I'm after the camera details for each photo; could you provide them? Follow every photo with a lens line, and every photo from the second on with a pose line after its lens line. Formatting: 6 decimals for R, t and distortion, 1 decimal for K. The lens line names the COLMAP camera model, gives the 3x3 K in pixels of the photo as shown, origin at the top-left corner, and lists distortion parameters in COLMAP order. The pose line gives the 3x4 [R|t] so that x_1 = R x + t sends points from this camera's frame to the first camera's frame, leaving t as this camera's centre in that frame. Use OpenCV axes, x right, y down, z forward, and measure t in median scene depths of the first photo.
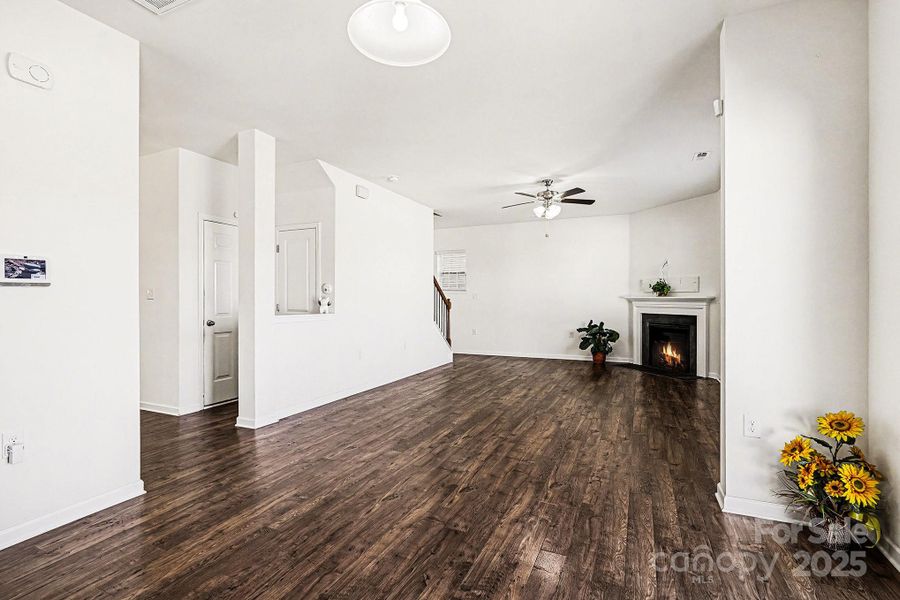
lens RADIAL K [[421.0, 0, 446.8], [0, 421.0, 296.8], [0, 0, 1]] dist [-0.002230, -0.000417]
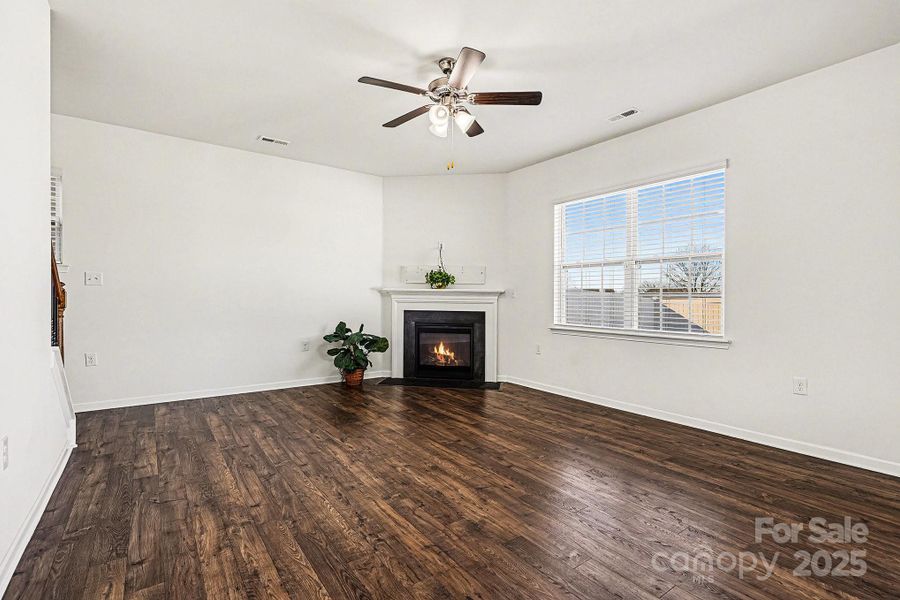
lens RADIAL K [[421.0, 0, 446.5], [0, 421.0, 299.0], [0, 0, 1]] dist [-0.002230, -0.000417]
pose [[0.487012, 0.004626, 0.873383, -0.192929], [-0.015351, 0.999877, 0.003263, 0.017163], [-0.873260, -0.014997, 0.487023, 0.640540]]
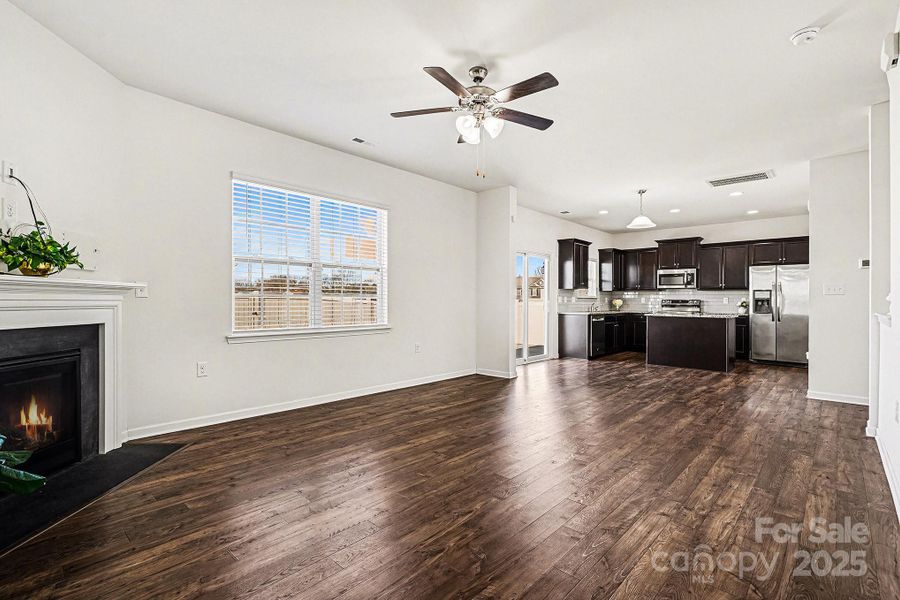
lens RADIAL K [[421.0, 0, 454.8], [0, 421.0, 295.5], [0, 0, 1]] dist [-0.002230, -0.000417]
pose [[-0.956032, 0.000536, 0.293263, 0.088044], [-0.005122, 0.999815, -0.018525, 0.020462], [-0.293219, -0.019213, -0.955852, 1.303766]]
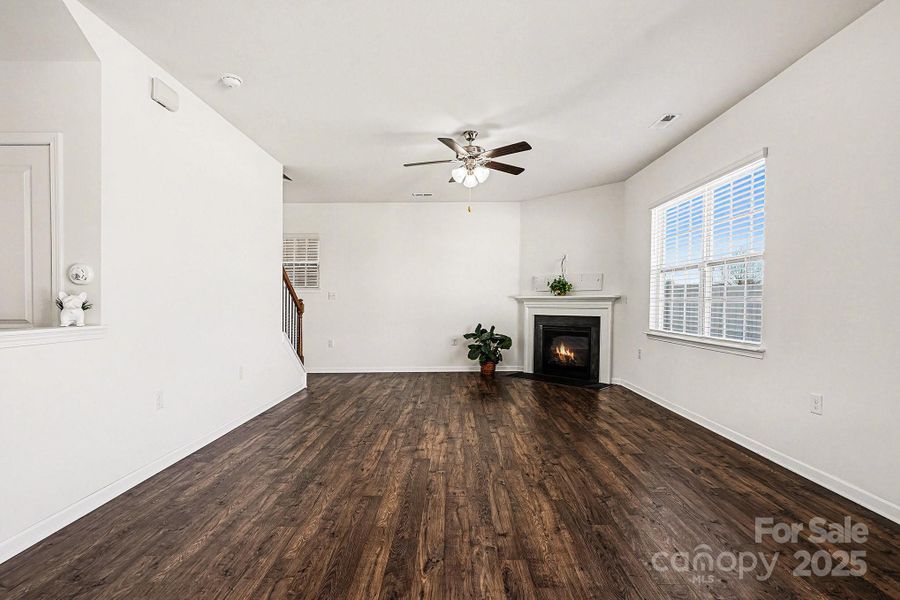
lens RADIAL K [[421.0, 0, 449.9], [0, 421.0, 303.4], [0, 0, 1]] dist [-0.002230, -0.000417]
pose [[0.907430, -0.005309, 0.420170, -0.082029], [0.002541, 0.999971, 0.007147, 0.008926], [-0.420196, -0.005417, 0.907417, 0.306561]]
